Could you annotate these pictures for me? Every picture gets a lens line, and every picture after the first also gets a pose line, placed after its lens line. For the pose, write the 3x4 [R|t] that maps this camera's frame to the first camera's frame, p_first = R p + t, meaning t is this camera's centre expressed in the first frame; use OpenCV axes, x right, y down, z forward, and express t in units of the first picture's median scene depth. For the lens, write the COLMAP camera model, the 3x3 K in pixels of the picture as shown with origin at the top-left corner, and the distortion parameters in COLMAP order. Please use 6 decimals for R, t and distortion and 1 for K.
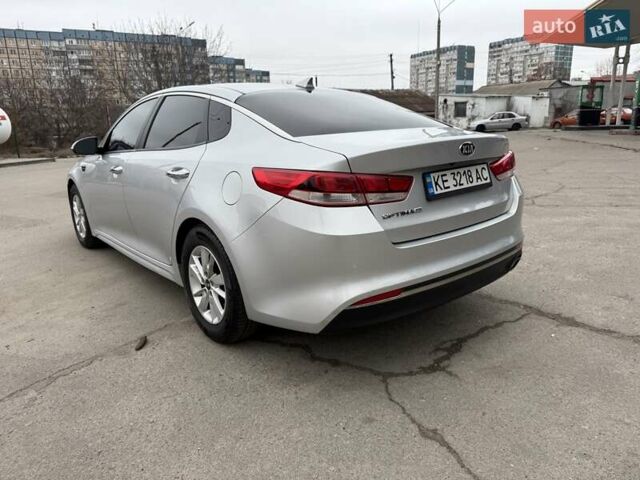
lens RADIAL K [[454.1, 0, 322.4], [0, 454.1, 235.1], [0, 0, 1]] dist [0.025079, -0.031396]
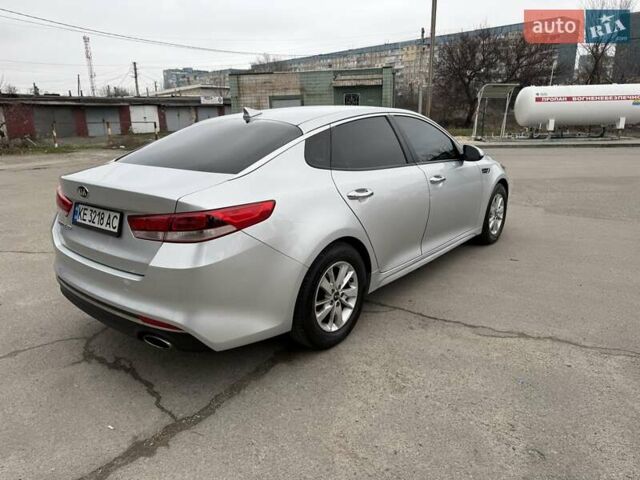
lens RADIAL K [[454.1, 0, 321.7], [0, 454.1, 239.3], [0, 0, 1]] dist [0.025079, -0.031396]
pose [[0.174817, 0.292797, -0.940058, 1.250893], [-0.224228, 0.941511, 0.251551, -0.408708], [0.958729, 0.166812, 0.230246, 1.100037]]
